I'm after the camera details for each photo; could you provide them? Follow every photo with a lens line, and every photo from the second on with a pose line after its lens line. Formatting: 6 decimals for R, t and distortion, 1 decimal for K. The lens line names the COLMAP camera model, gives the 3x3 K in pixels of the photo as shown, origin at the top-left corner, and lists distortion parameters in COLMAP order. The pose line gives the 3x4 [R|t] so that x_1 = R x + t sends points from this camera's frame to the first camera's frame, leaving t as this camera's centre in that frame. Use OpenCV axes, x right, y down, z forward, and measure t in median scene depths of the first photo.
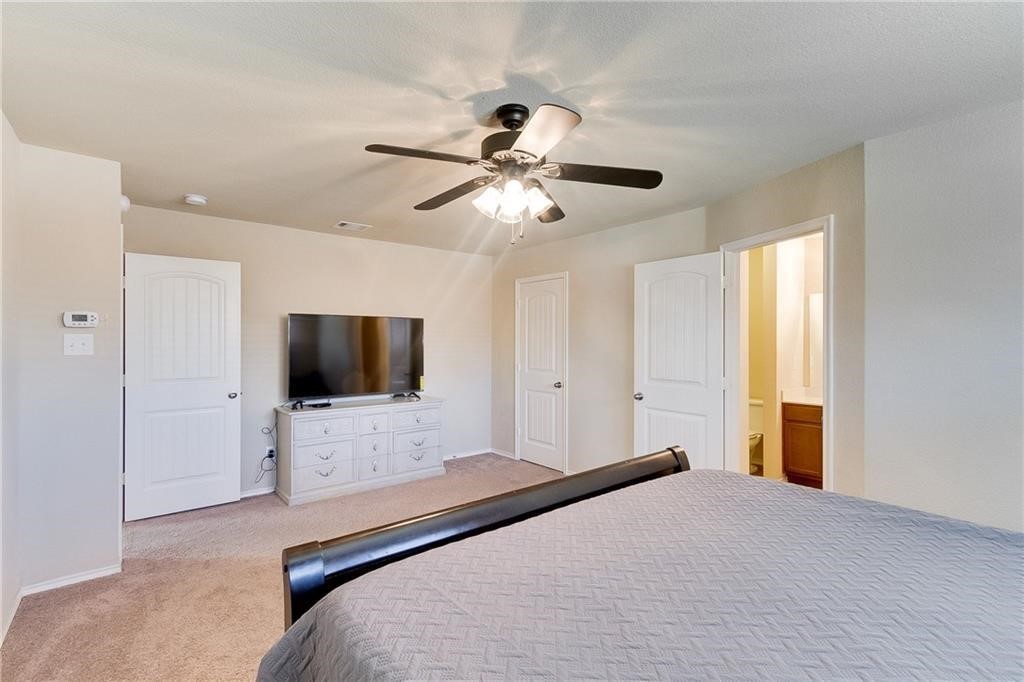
lens RADIAL K [[474.2, 0, 507.8], [0, 474.2, 338.8], [0, 0, 1]] dist [-0.001476, -0.001310]
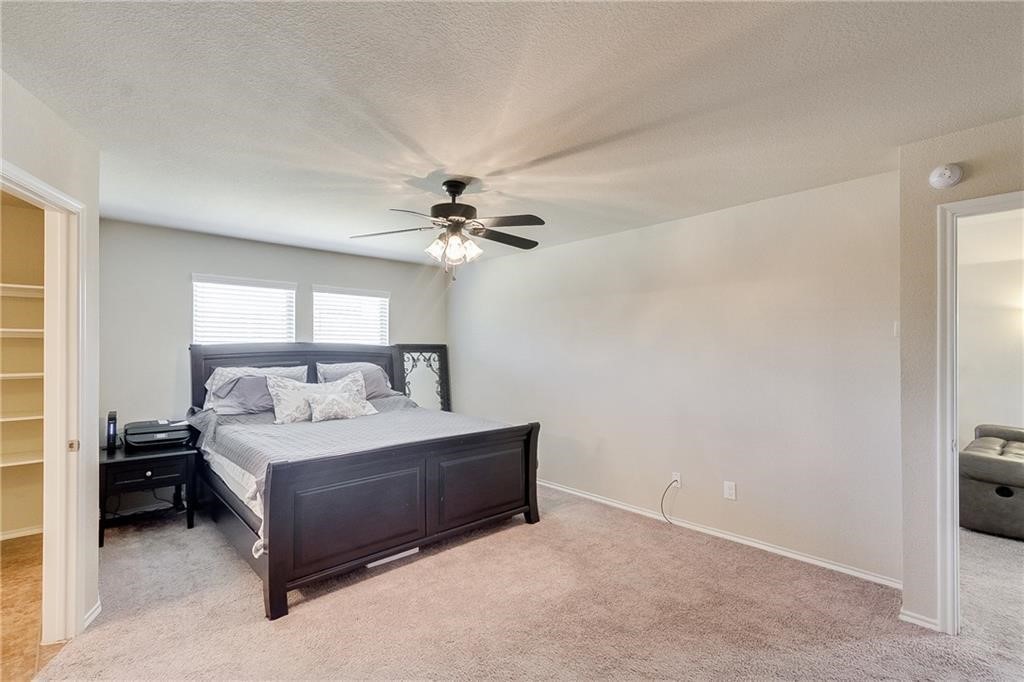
lens RADIAL K [[471.9, 0, 511.6], [0, 471.9, 351.3], [0, 0, 1]] dist [0.003052, 0.000572]
pose [[-0.995938, -0.003200, -0.089990, -0.032695], [-0.003365, 0.999993, 0.001682, 0.006791], [0.089984, 0.001978, -0.995941, 2.388449]]
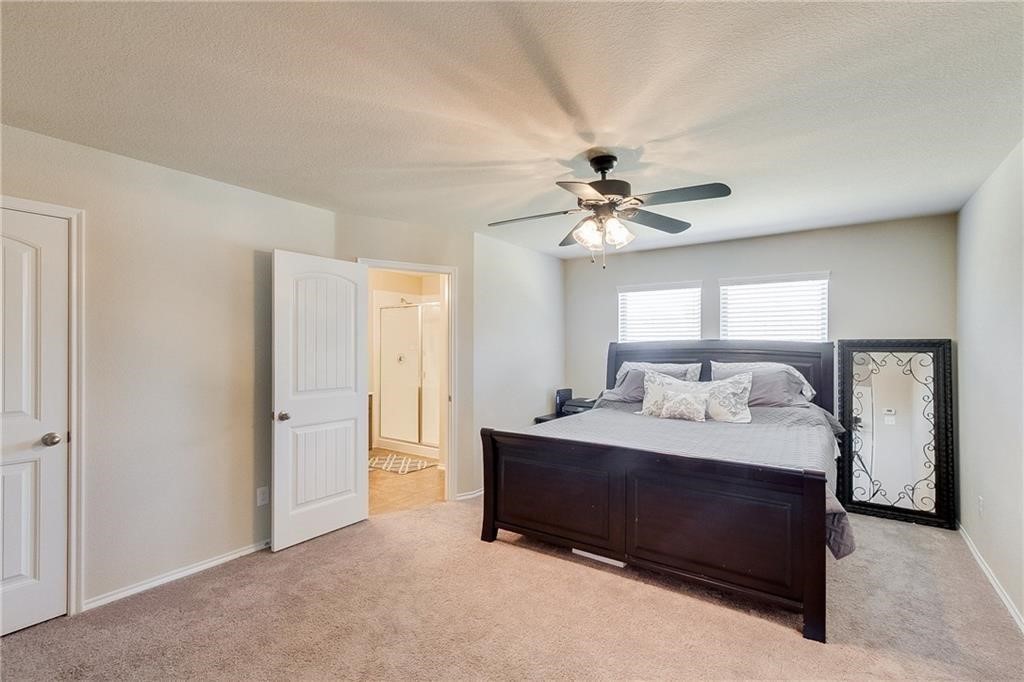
lens RADIAL K [[471.9, 0, 511.6], [0, 471.9, 351.3], [0, 0, 1]] dist [0.003052, 0.000572]
pose [[-0.283485, -0.014027, 0.958874, -1.097022], [-0.004045, 0.999902, 0.013431, -0.000894], [-0.958968, -0.000071, -0.283514, 1.570425]]
